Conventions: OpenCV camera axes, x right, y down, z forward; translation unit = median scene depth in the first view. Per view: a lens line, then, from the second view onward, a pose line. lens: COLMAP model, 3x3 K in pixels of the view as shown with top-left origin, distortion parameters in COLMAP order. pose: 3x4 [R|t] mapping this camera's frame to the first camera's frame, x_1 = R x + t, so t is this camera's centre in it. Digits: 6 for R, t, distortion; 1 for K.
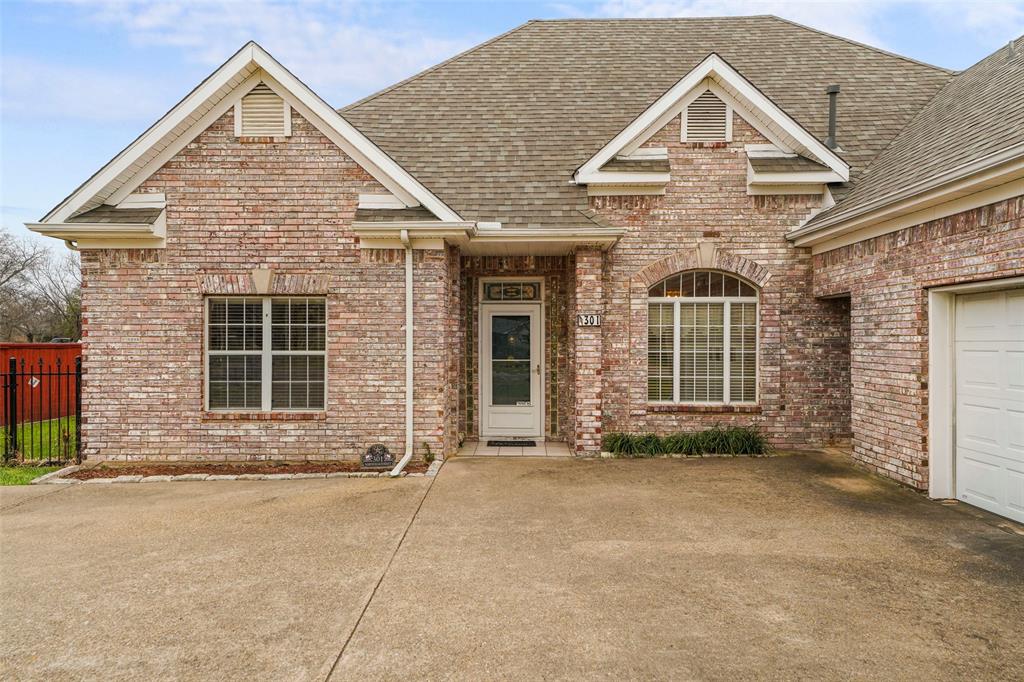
lens RADIAL K [[681.3, 0, 511.7], [0, 681.3, 342.8], [0, 0, 1]] dist [0.053232, -0.001176]
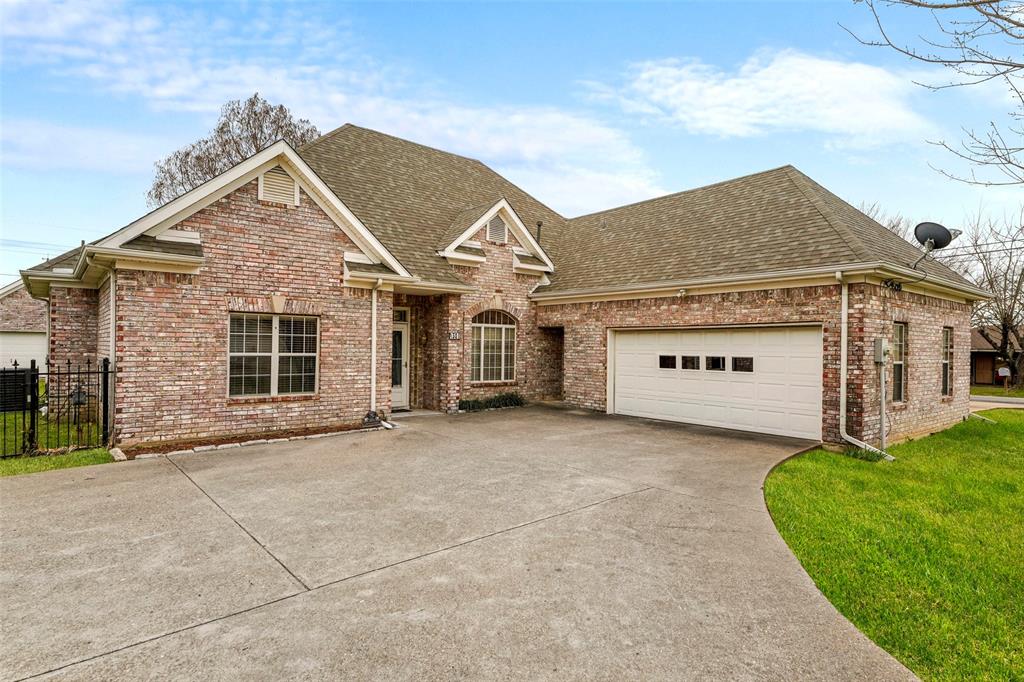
lens RADIAL K [[594.9, 0, 513.4], [0, 594.9, 342.0], [0, 0, 1]] dist [0.040389, 0.000974]
pose [[0.732241, 0.013604, 0.680909, -0.838038], [-0.011473, 0.999905, -0.007639, -0.007357], [-0.680948, -0.002218, 0.732328, -0.238069]]
